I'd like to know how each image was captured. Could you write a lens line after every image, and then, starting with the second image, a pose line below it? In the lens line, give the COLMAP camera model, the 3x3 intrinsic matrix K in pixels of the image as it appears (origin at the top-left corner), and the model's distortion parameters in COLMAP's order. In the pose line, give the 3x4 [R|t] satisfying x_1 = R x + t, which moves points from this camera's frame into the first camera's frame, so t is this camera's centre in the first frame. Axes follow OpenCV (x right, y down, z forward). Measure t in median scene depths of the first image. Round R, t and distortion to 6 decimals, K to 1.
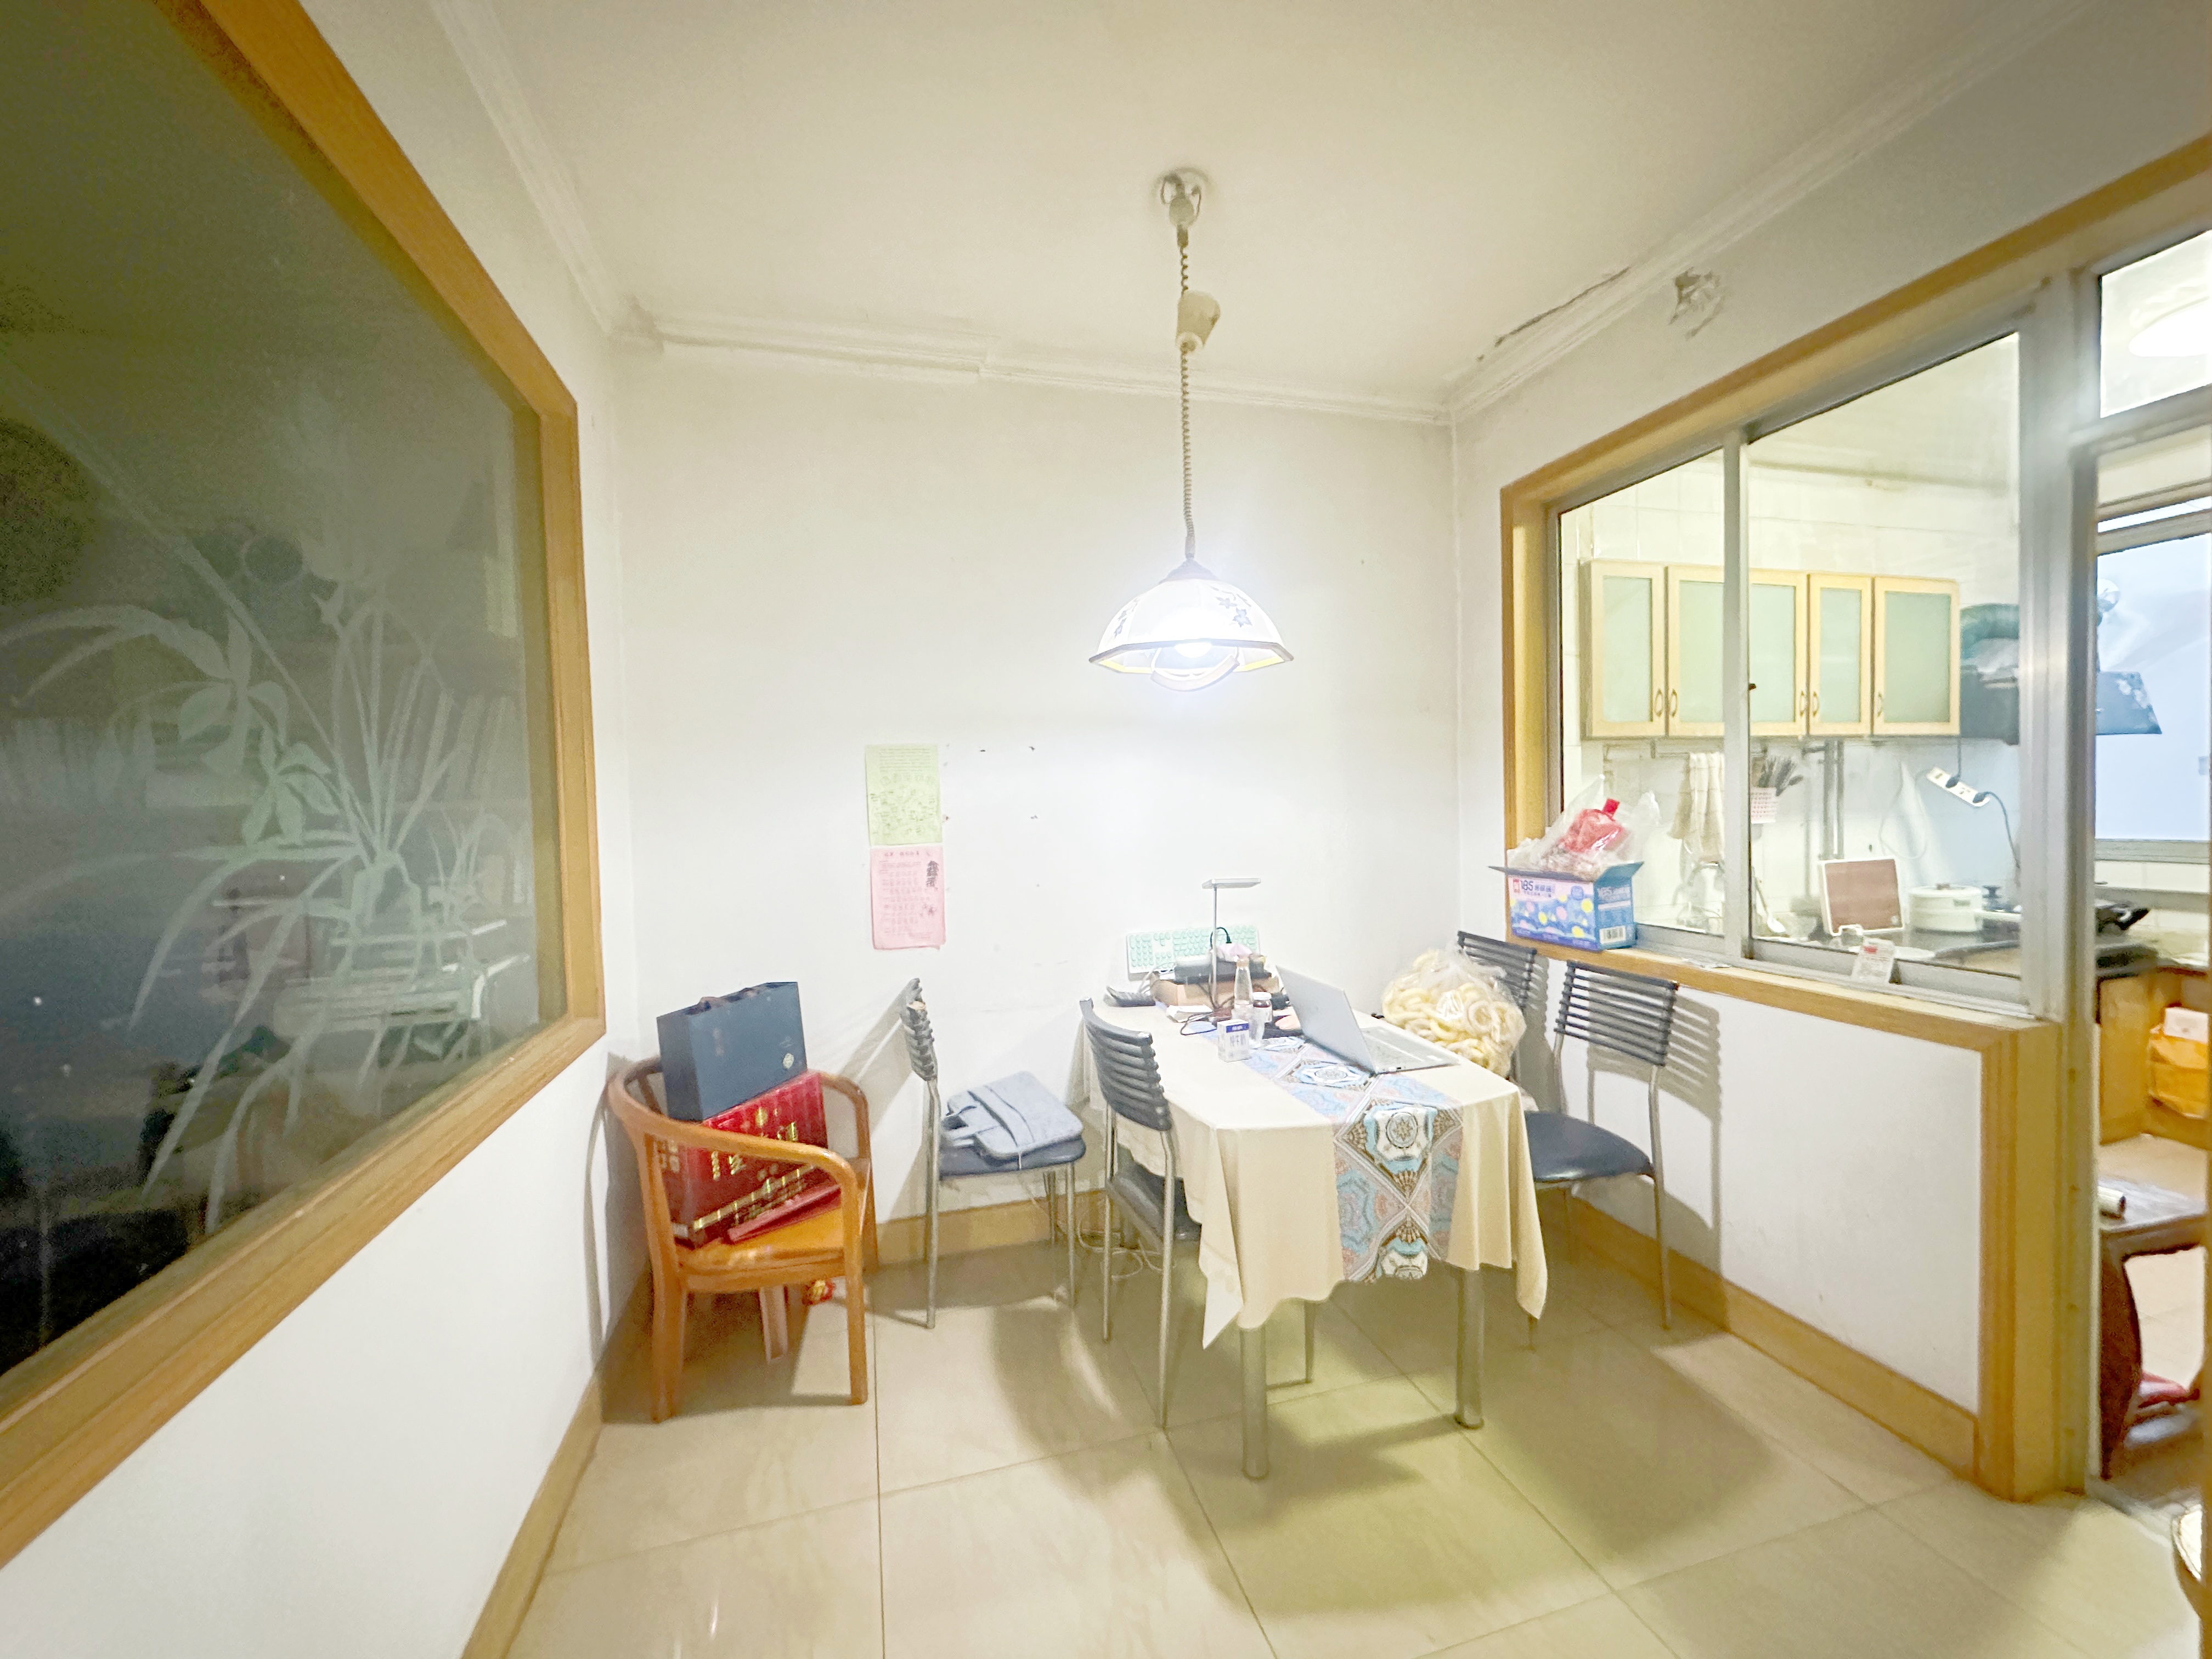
lens RADIAL K [[893.5, 0, 1109.4], [0, 893.5, 830.5], [0, 0, 1]] dist [-0.002844, -0.000553]
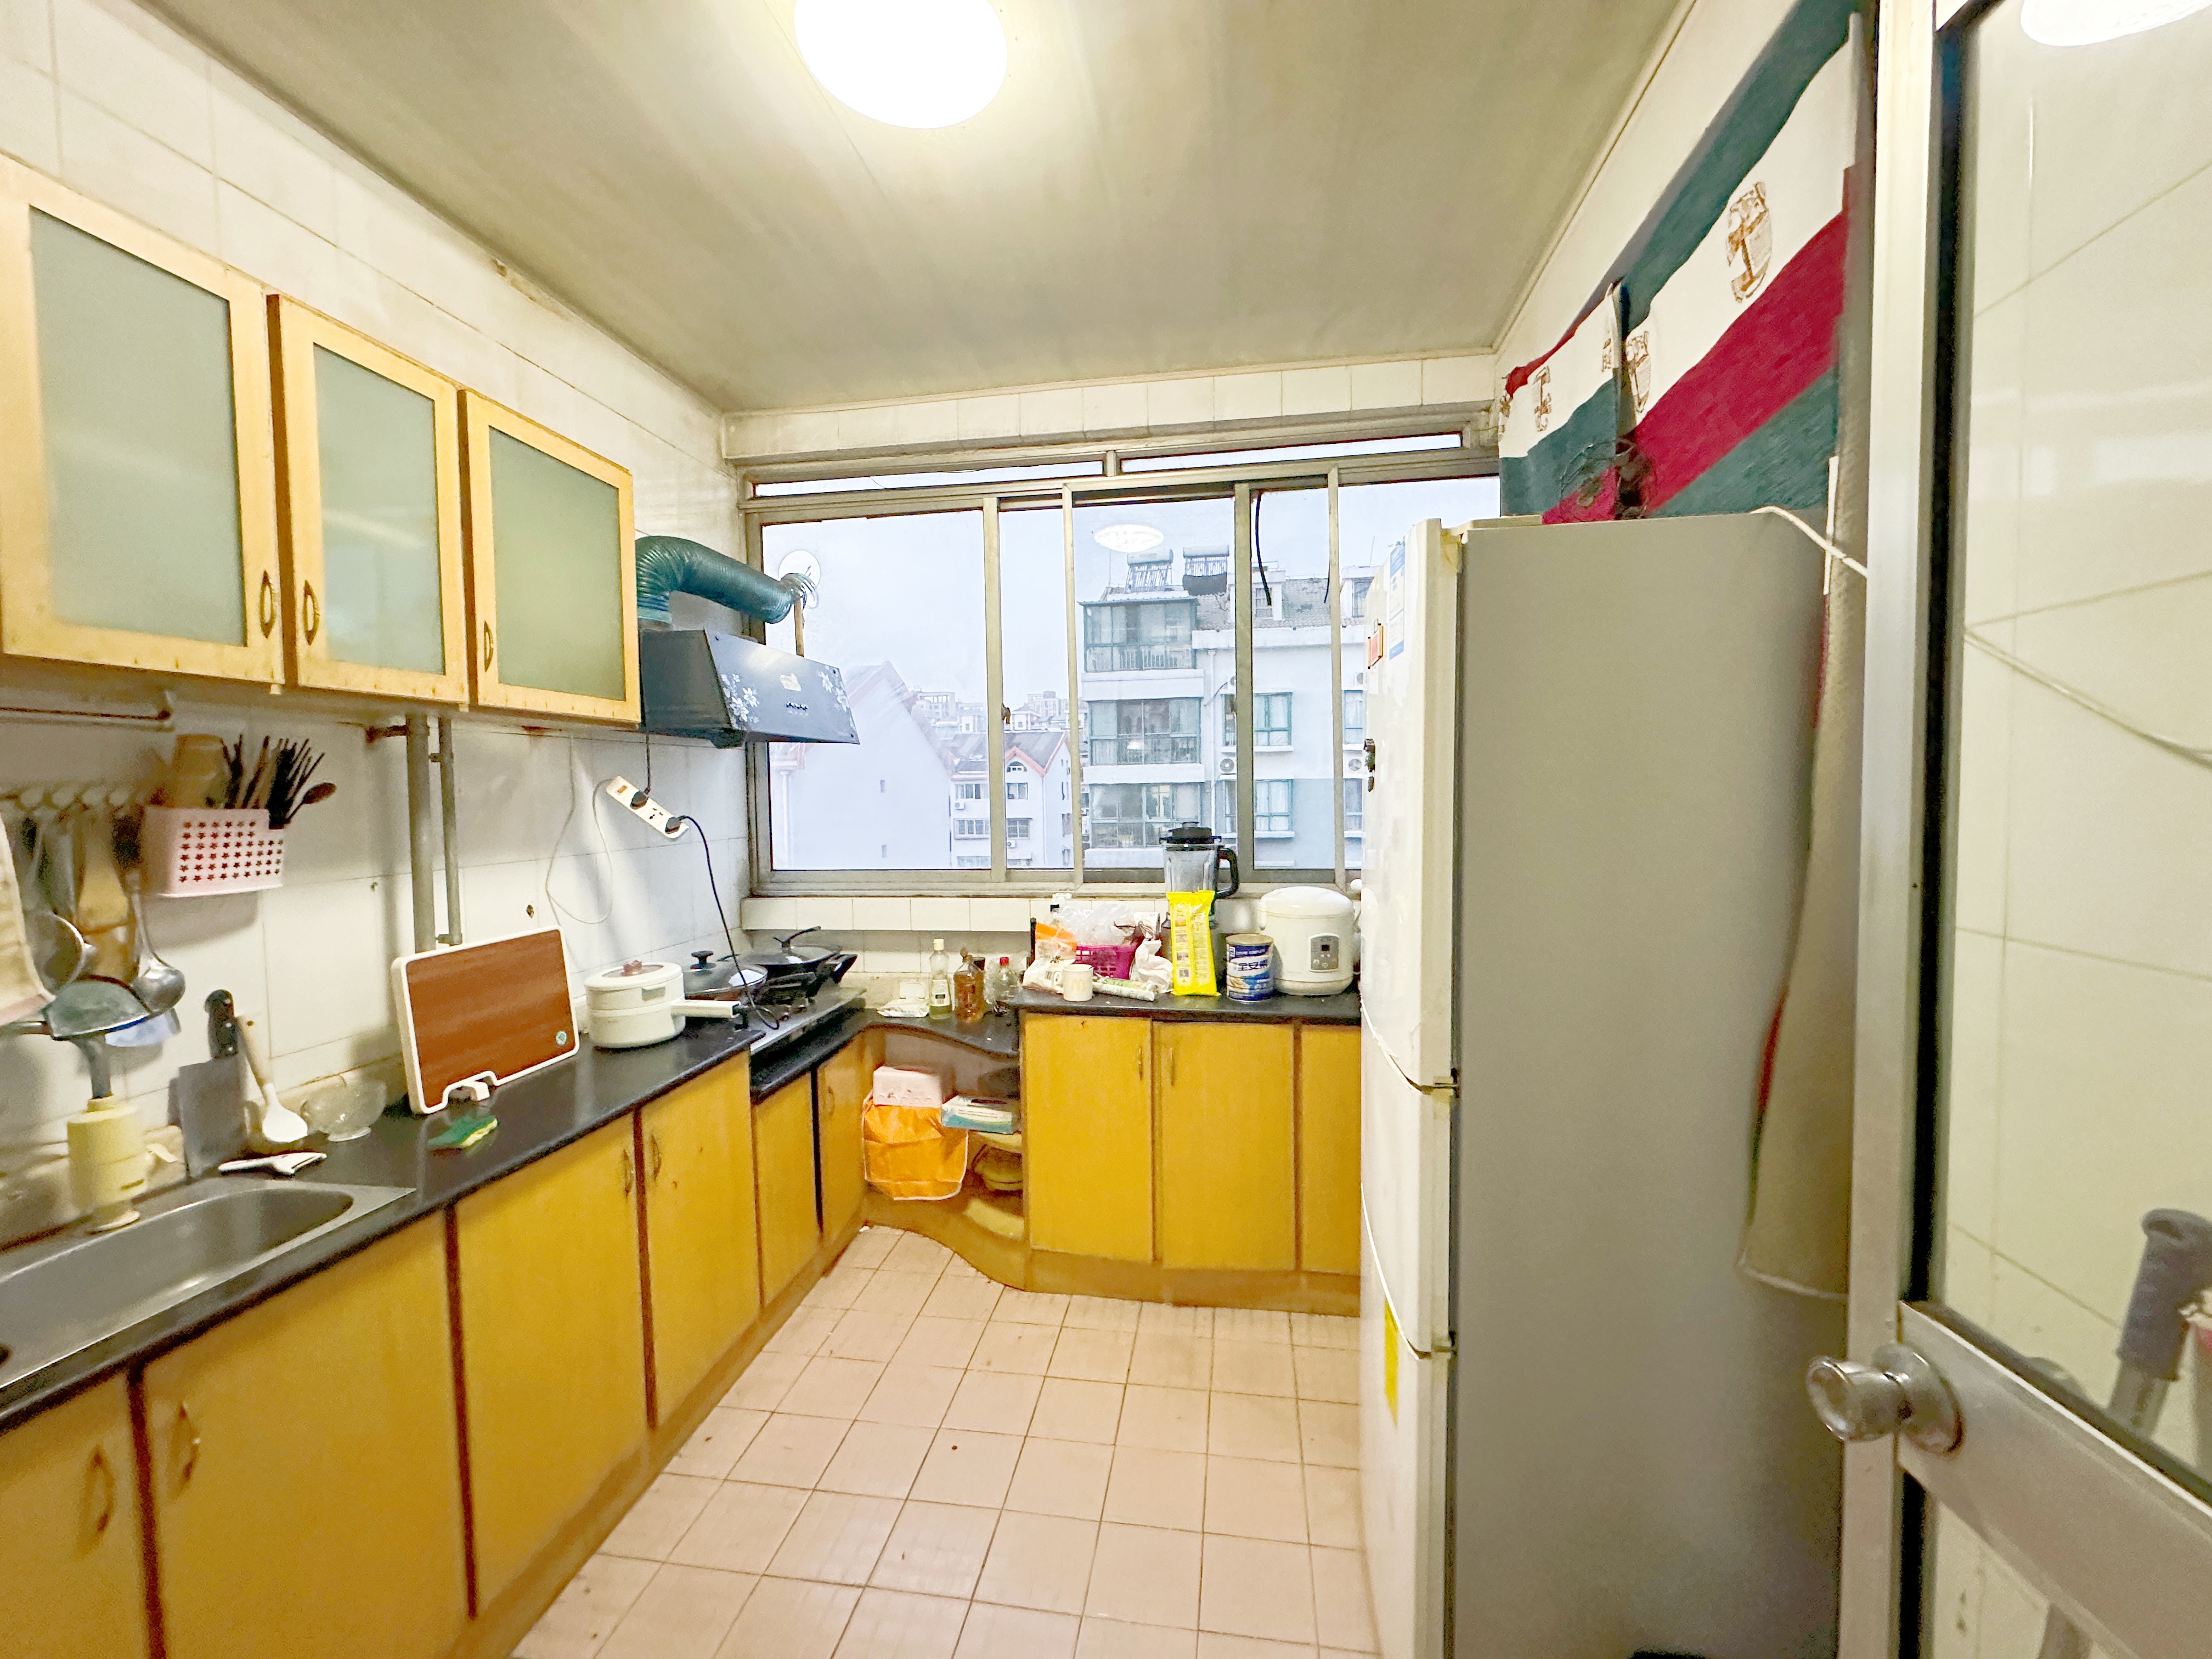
lens RADIAL K [[893.5, 0, 1107.7], [0, 893.5, 828.6], [0, 0, 1]] dist [-0.002844, -0.000553]
pose [[0.408691, -0.019858, 0.912457, 0.513380], [0.030795, 0.999494, 0.007960, -0.028810], [-0.912153, 0.024846, 0.409096, 0.447313]]
